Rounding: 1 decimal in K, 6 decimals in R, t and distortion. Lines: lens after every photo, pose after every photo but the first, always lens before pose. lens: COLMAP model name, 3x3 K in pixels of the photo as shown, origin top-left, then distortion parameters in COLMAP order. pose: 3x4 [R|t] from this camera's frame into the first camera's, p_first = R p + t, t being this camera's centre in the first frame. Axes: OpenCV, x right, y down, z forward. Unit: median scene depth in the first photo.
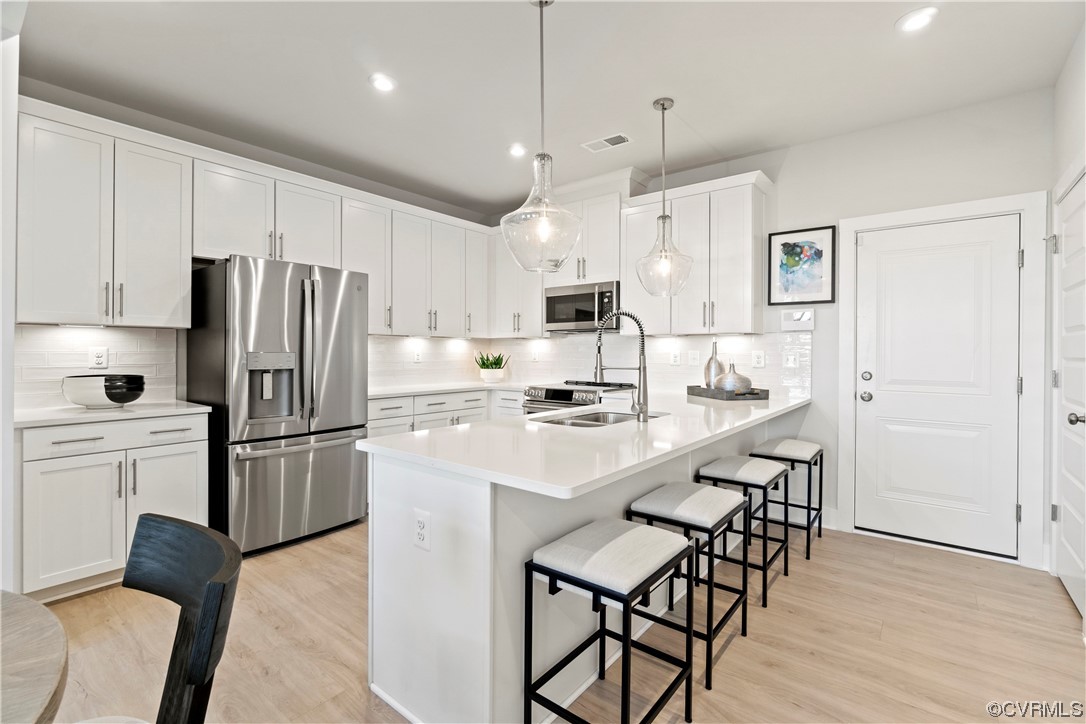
lens RADIAL K [[494.3, 0, 533.8], [0, 494.3, 363.0], [0, 0, 1]] dist [-0.009723, 0.000115]
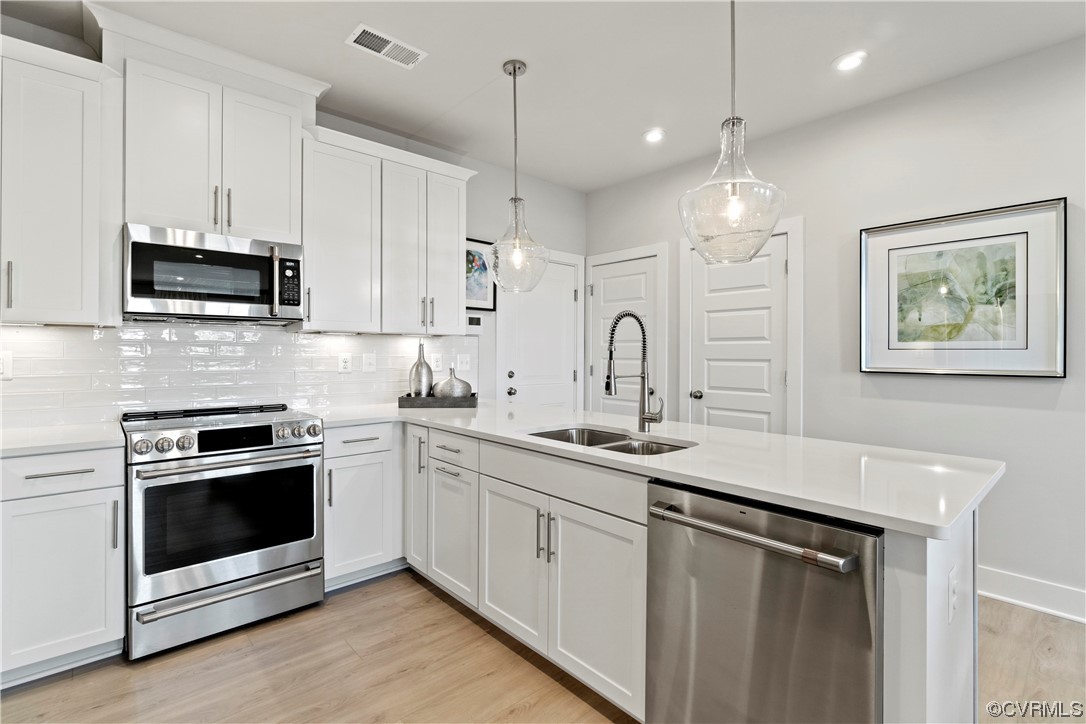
lens RADIAL K [[494.3, 0, 533.8], [0, 494.3, 363.0], [0, 0, 1]] dist [-0.009723, 0.000115]
pose [[0.173805, -0.022372, 0.984526, -0.485164], [0.021338, 0.999593, 0.018947, -0.022211], [-0.984549, 0.017714, 0.174211, 0.691874]]
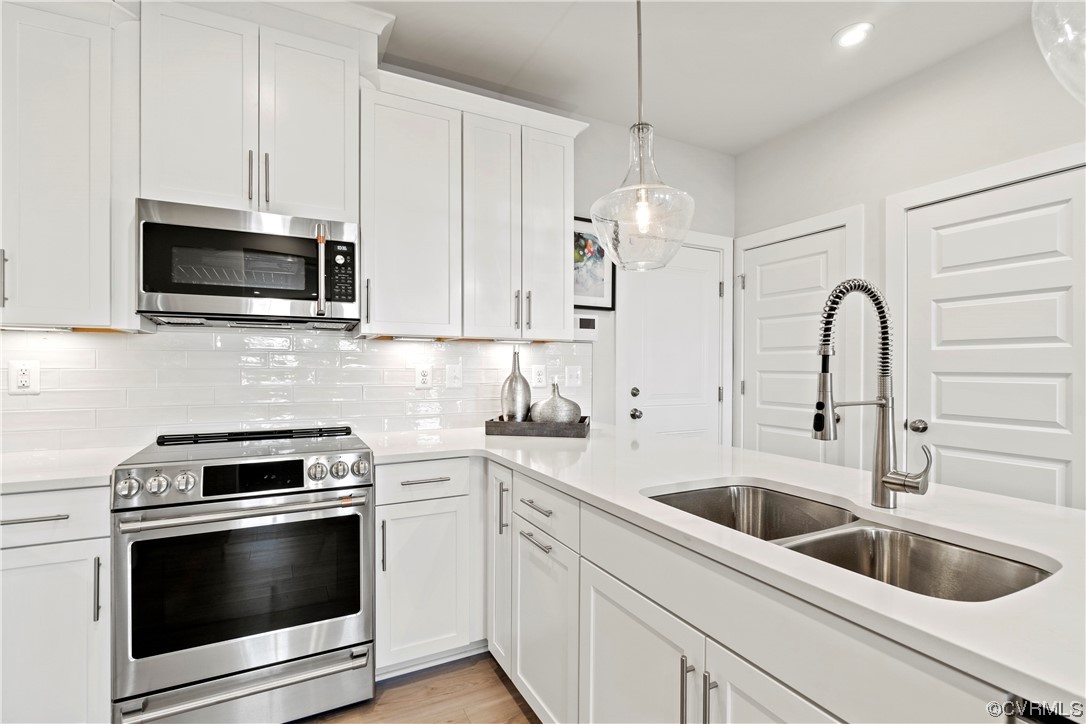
lens RADIAL K [[494.3, 0, 533.8], [0, 494.3, 363.0], [0, 0, 1]] dist [-0.009723, 0.000115]
pose [[0.414055, 0.004114, 0.910243, -0.248291], [0.021045, 0.999679, -0.014092, -0.018470], [-0.910009, 0.024991, 0.413835, 0.741344]]
